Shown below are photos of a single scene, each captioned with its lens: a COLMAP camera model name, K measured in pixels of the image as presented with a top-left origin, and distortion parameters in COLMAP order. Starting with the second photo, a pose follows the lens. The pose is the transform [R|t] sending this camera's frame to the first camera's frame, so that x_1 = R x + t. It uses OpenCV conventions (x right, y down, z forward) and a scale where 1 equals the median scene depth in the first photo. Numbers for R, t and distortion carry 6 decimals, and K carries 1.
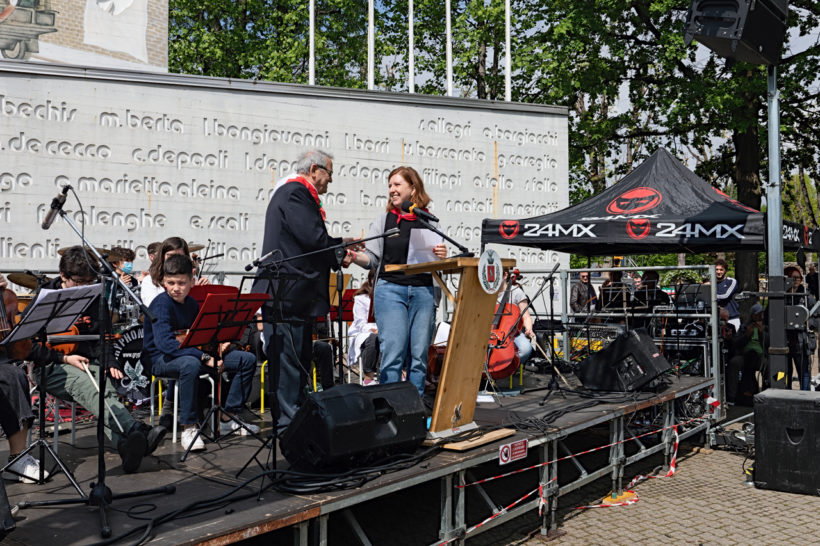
lens RADIAL K [[779.9, 0, 411.8], [0, 779.9, 272.6], [0, 0, 1]] dist [-0.006681, 0.000000]
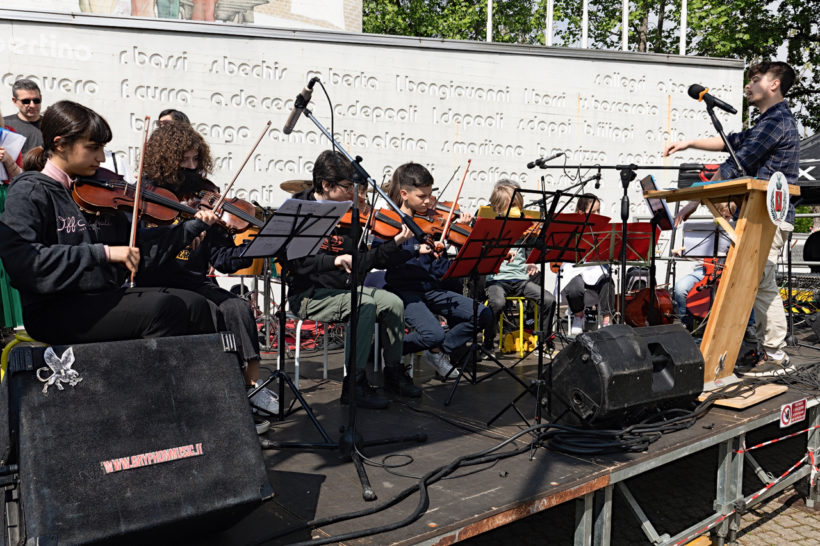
lens RADIAL K [[663.9, 0, 411.1], [0, 663.9, 273.6], [0, 0, 1]] dist [-0.002647, -0.005586]
pose [[0.978848, 0.029560, -0.202440, -0.052960], [-0.015928, 0.997515, 0.068637, 0.014051], [0.203966, -0.063960, 0.976886, 0.085941]]
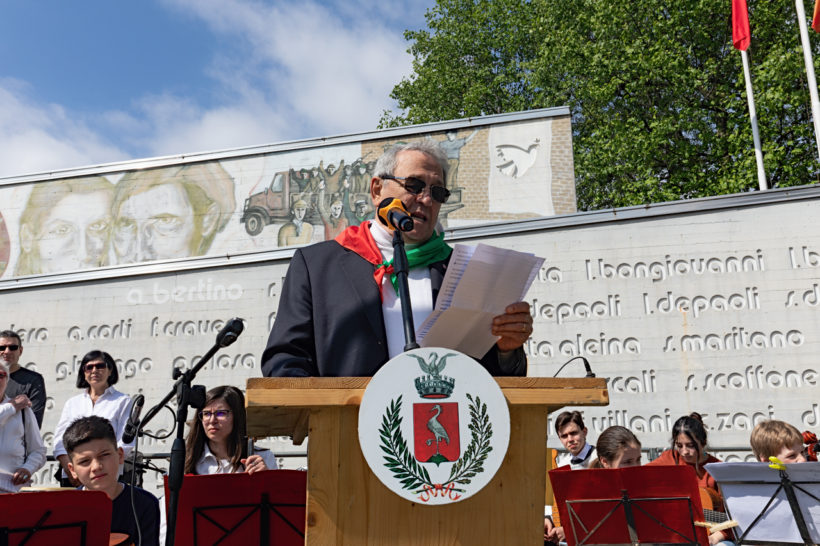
lens RADIAL K [[748.7, 0, 417.3], [0, 748.7, 275.6], [0, 0, 1]] dist [0.003100, 0.000000]
pose [[0.749256, -0.176213, -0.638408, 0.108840], [0.025123, 0.970822, -0.238480, 0.004440], [0.661804, 0.162644, 0.731821, 0.302986]]
